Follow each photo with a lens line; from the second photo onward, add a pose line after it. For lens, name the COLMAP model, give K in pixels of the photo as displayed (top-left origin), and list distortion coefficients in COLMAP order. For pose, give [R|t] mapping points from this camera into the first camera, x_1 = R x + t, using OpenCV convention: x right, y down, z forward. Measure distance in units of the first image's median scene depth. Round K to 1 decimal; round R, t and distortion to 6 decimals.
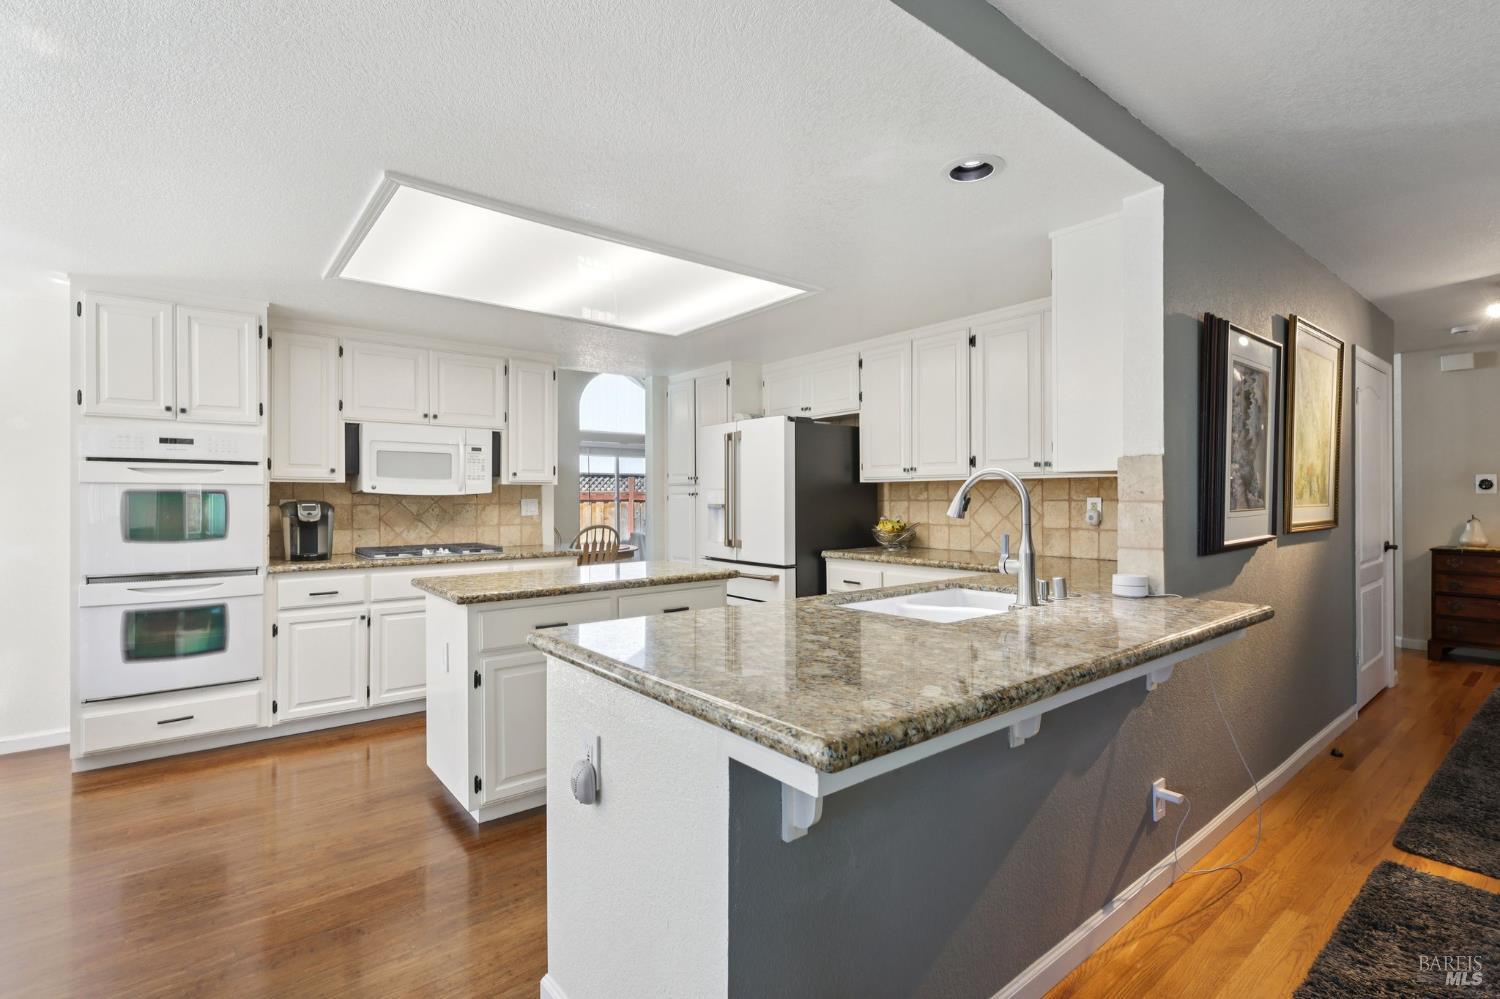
lens RADIAL K [[697.3, 0, 751.6], [0, 697.3, 500.0], [0, 0, 1]] dist [0.000334, 0.000021]
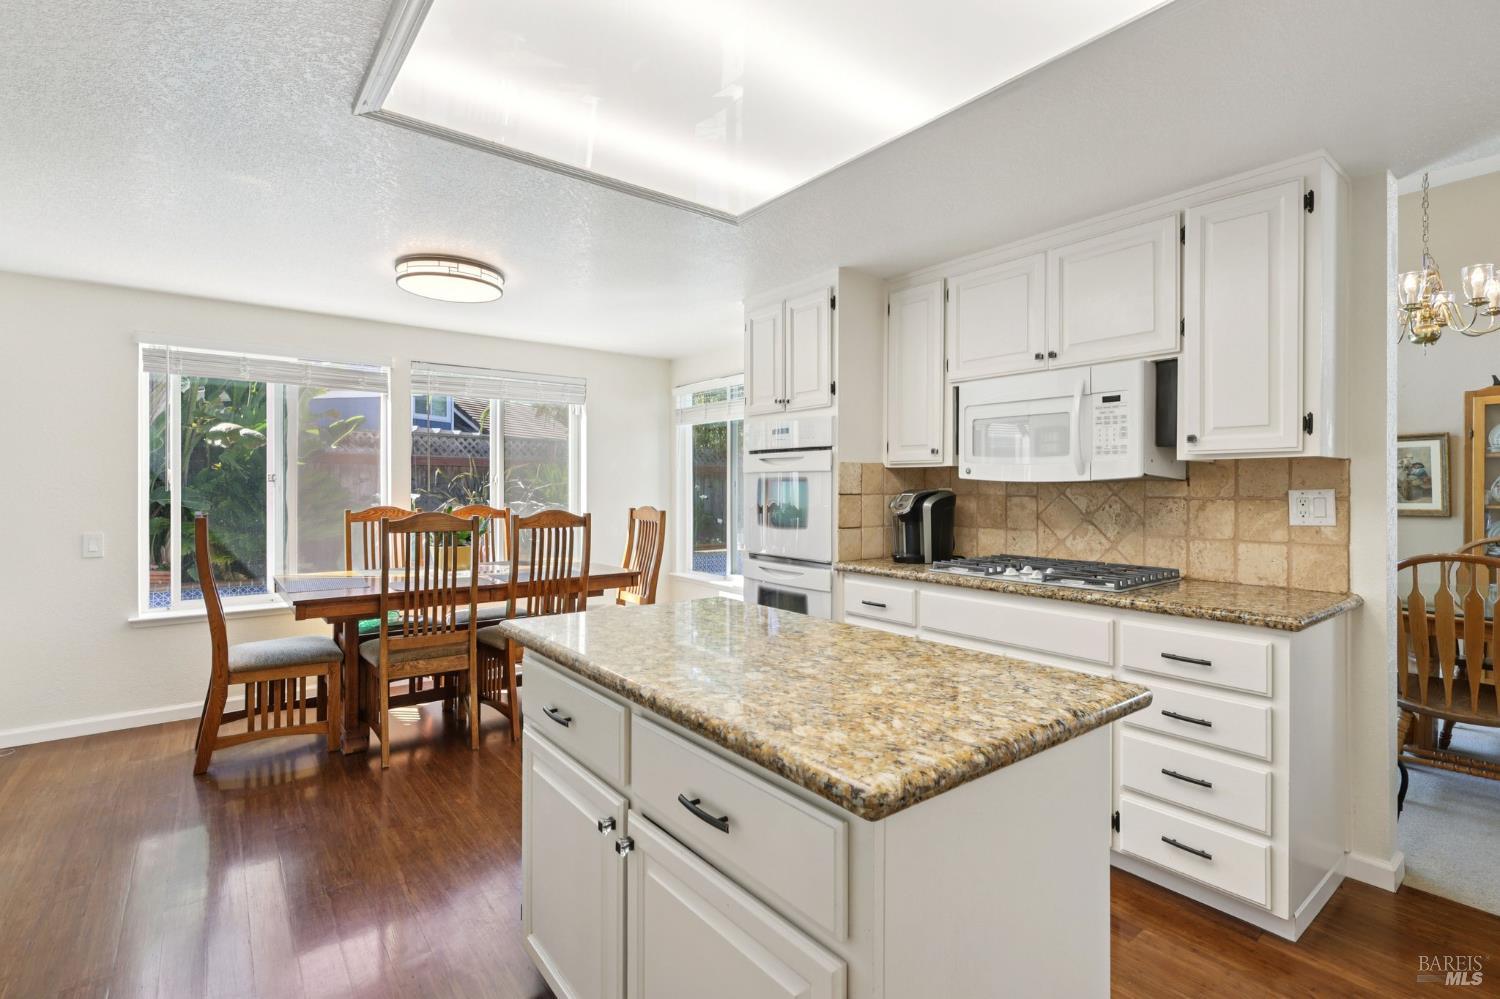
lens RADIAL K [[697.3, 0, 751.3], [0, 697.3, 492.9], [0, 0, 1]] dist [0.000334, 0.000021]
pose [[-0.012623, 0.009487, -0.999875, 0.164718], [-0.006261, 0.999935, 0.009566, -0.001417], [0.999901, 0.006381, -0.012563, 0.721227]]
